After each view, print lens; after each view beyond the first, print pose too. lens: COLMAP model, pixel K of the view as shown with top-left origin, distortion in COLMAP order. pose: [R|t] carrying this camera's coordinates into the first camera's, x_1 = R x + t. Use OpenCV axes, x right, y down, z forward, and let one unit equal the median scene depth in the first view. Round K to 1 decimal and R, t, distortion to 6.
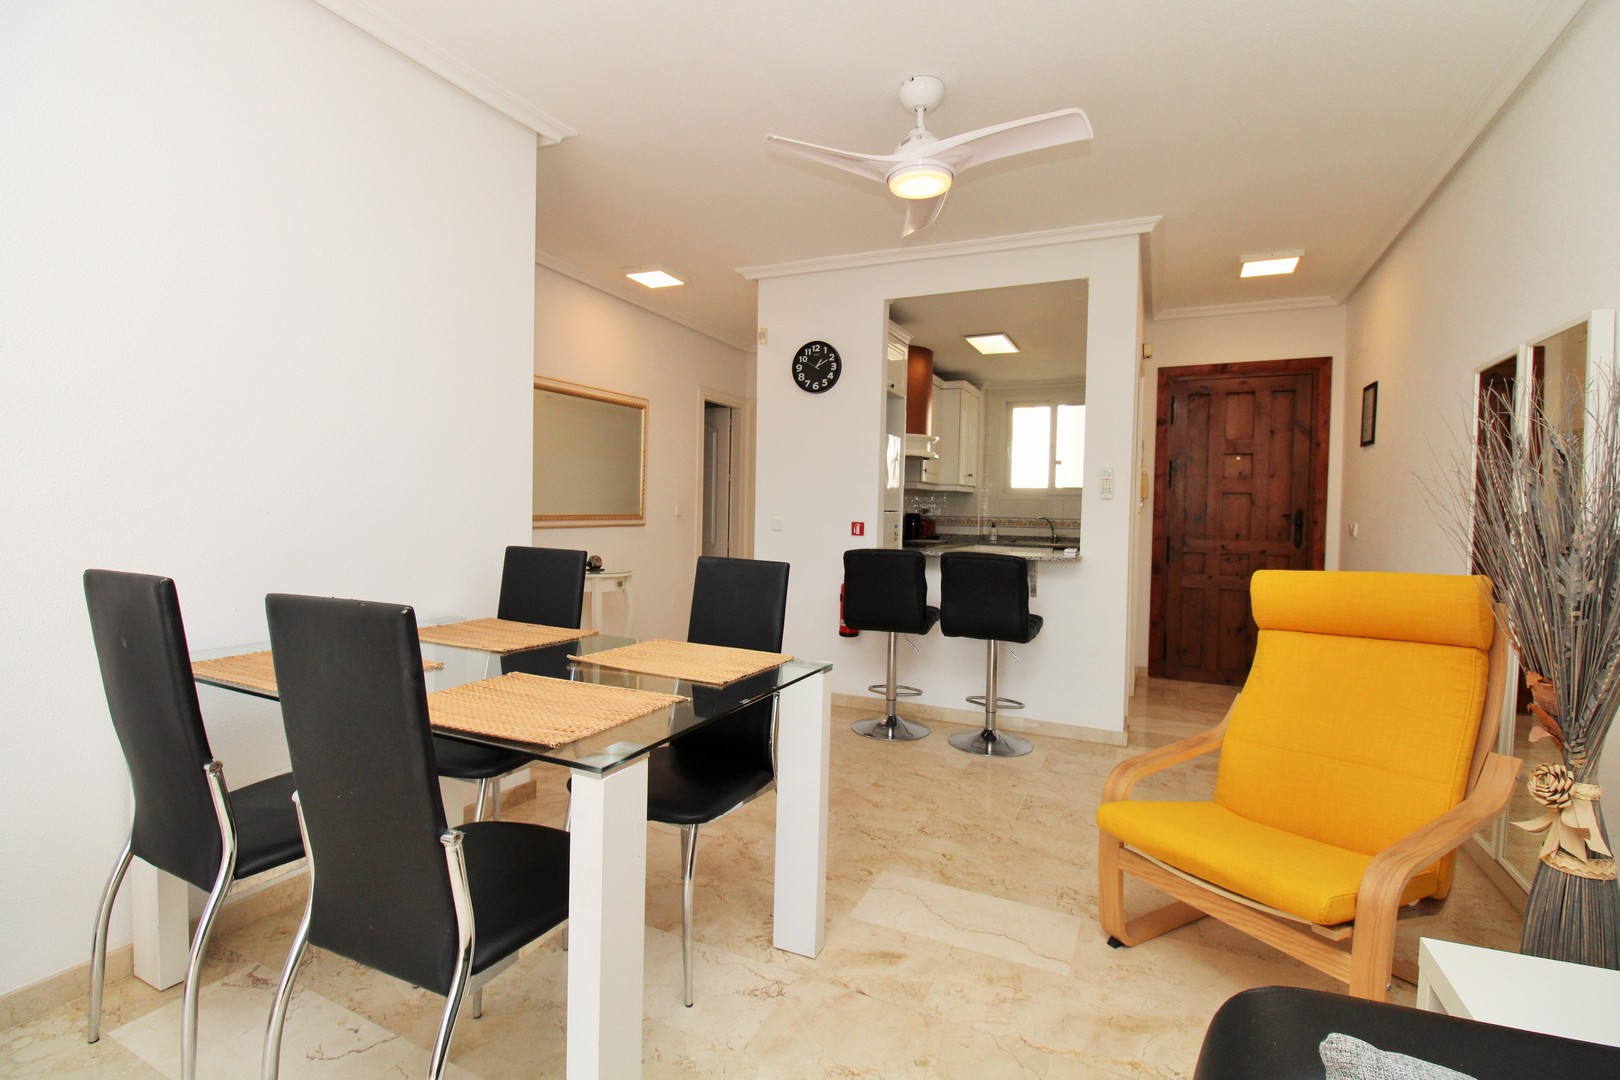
lens RADIAL K [[745.9, 0, 814.7], [0, 745.9, 532.2], [0, 0, 1]] dist [-0.000194, -0.012241]
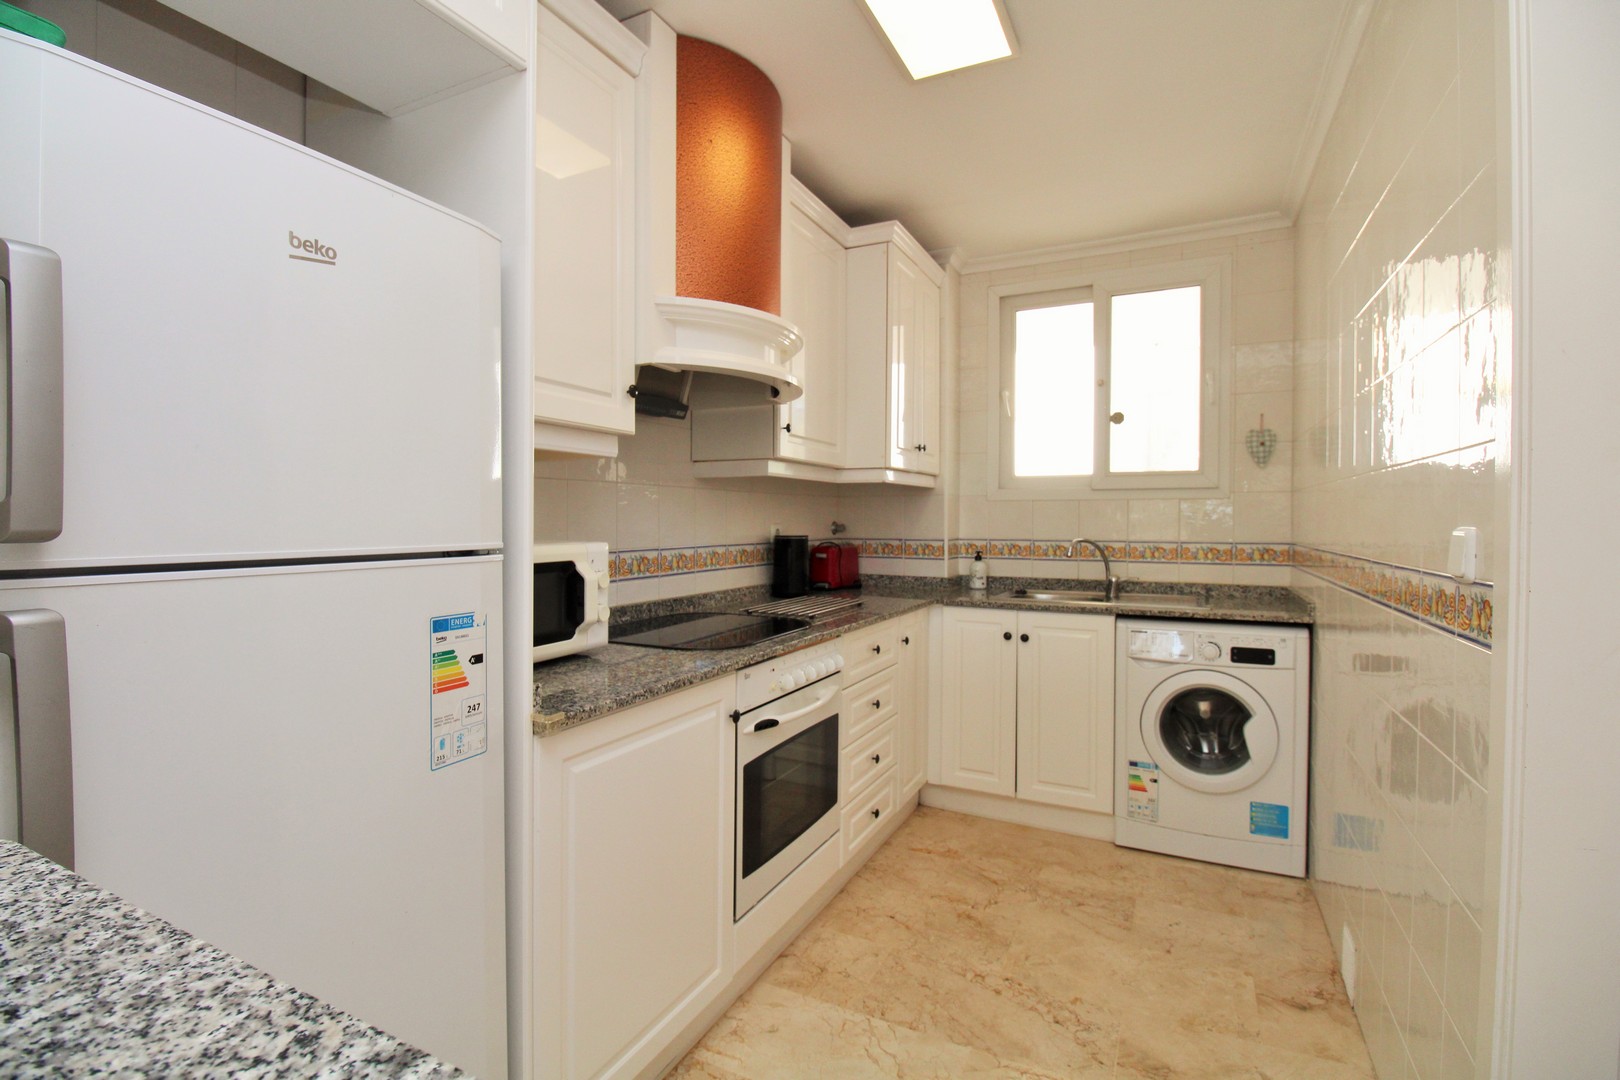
lens RADIAL K [[745.9, 0, 815.2], [0, 745.9, 530.4], [0, 0, 1]] dist [0.002776, -0.015136]
pose [[0.999676, -0.017727, -0.018263, 0.212206], [0.017413, 0.999701, -0.017191, -0.028124], [0.018562, 0.016867, 0.999685, 0.767492]]
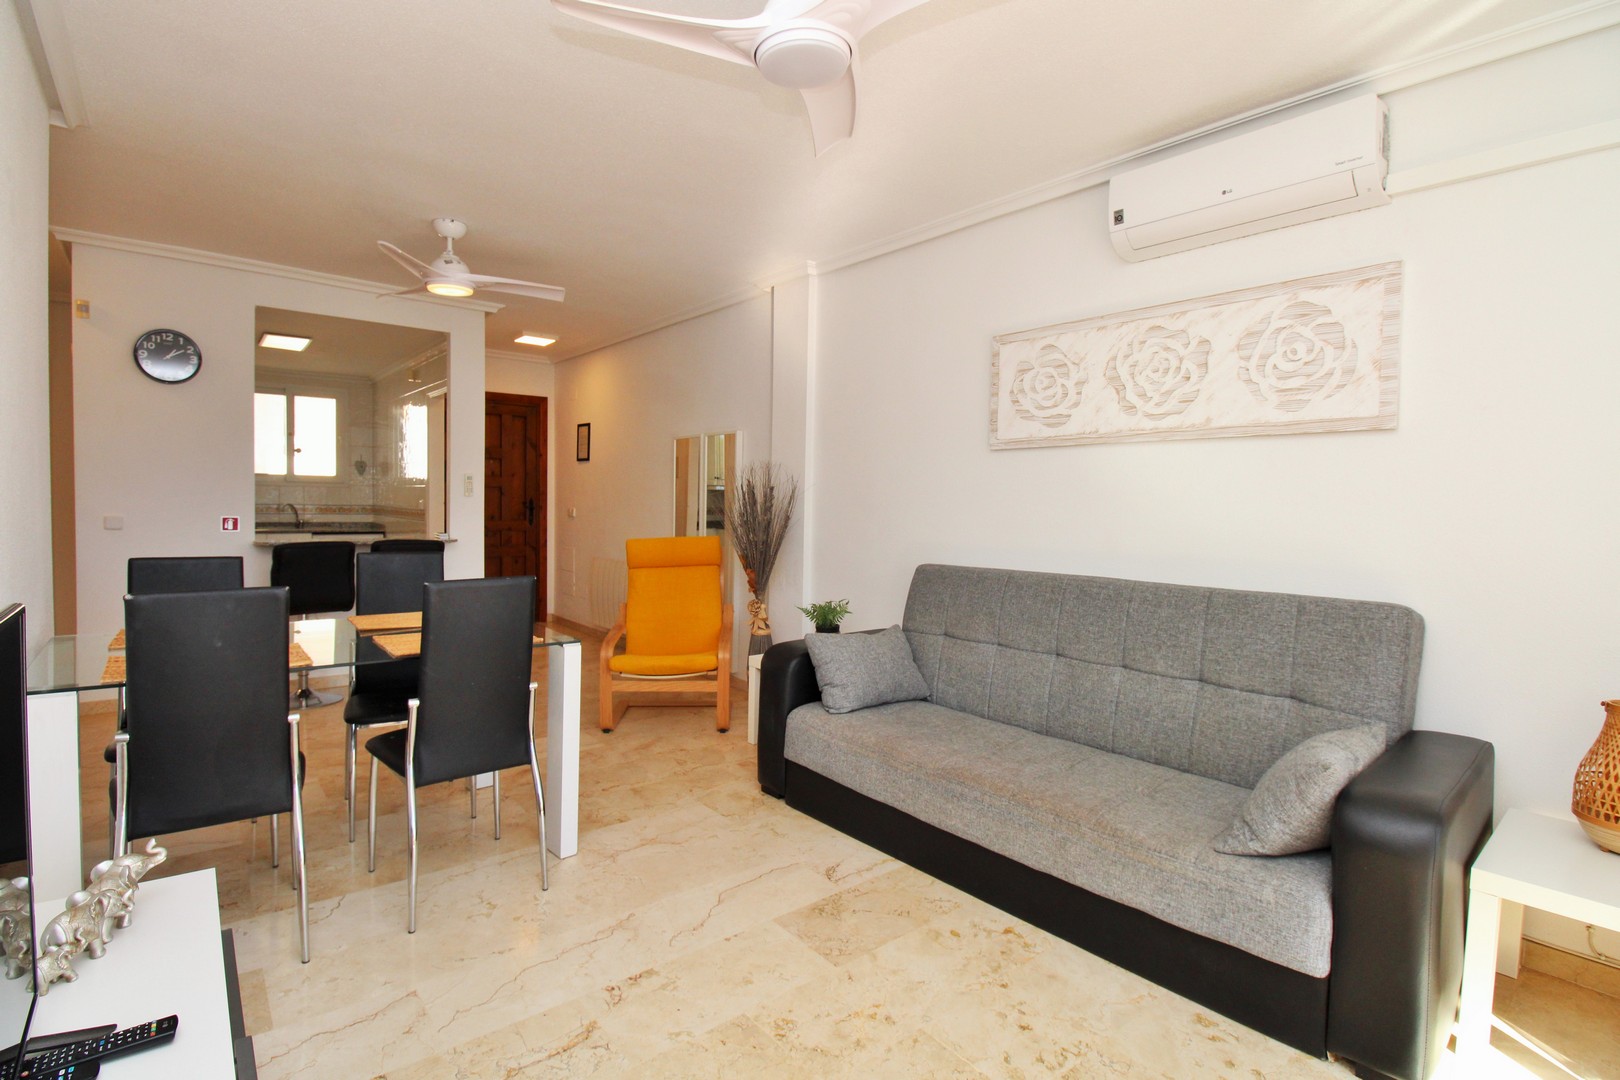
lens RADIAL K [[766.4, 0, 815.4], [0, 766.4, 525.4], [0, 0, 1]] dist [0.001778, 0.000046]
pose [[0.422994, -0.039574, 0.905268, -0.481058], [0.014925, 0.999215, 0.036707, -0.025222], [-0.906009, -0.002015, 0.423253, -0.148464]]
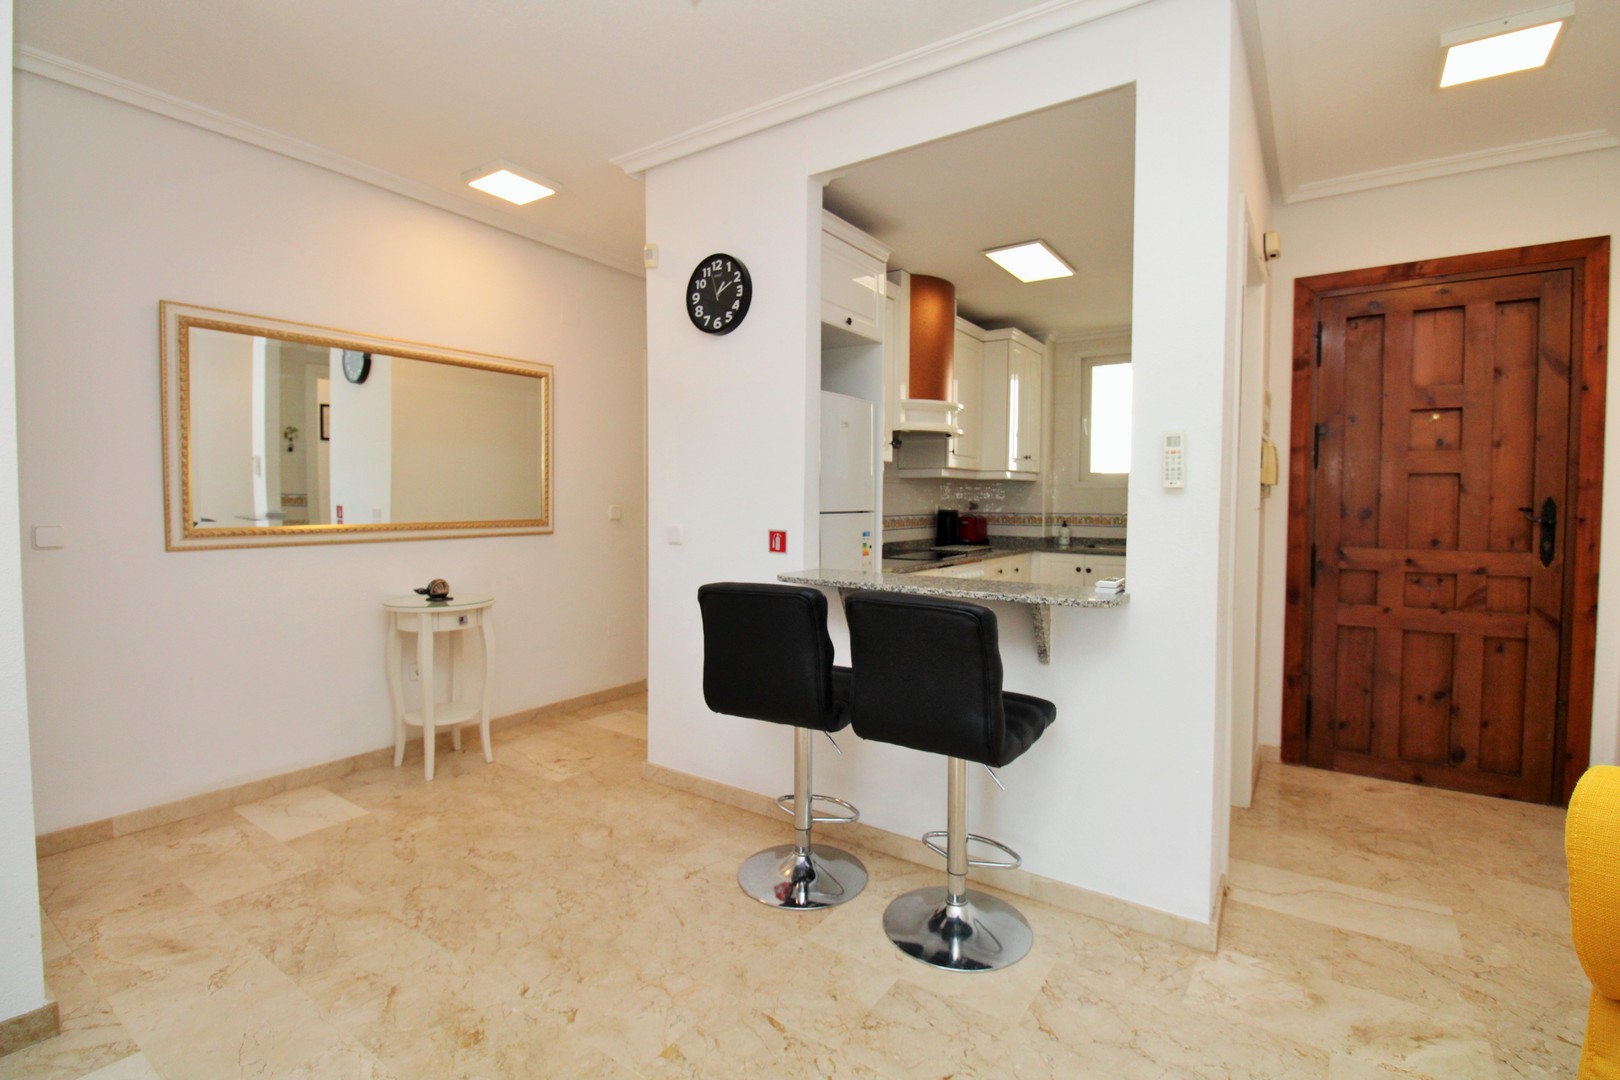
lens RADIAL K [[745.9, 0, 815.2], [0, 745.9, 530.4], [0, 0, 1]] dist [0.002776, -0.015136]
pose [[0.986402, -0.009219, -0.164091, 0.169059], [0.010564, 0.999917, 0.007329, -0.016045], [0.164009, -0.008963, 0.986418, 0.322943]]
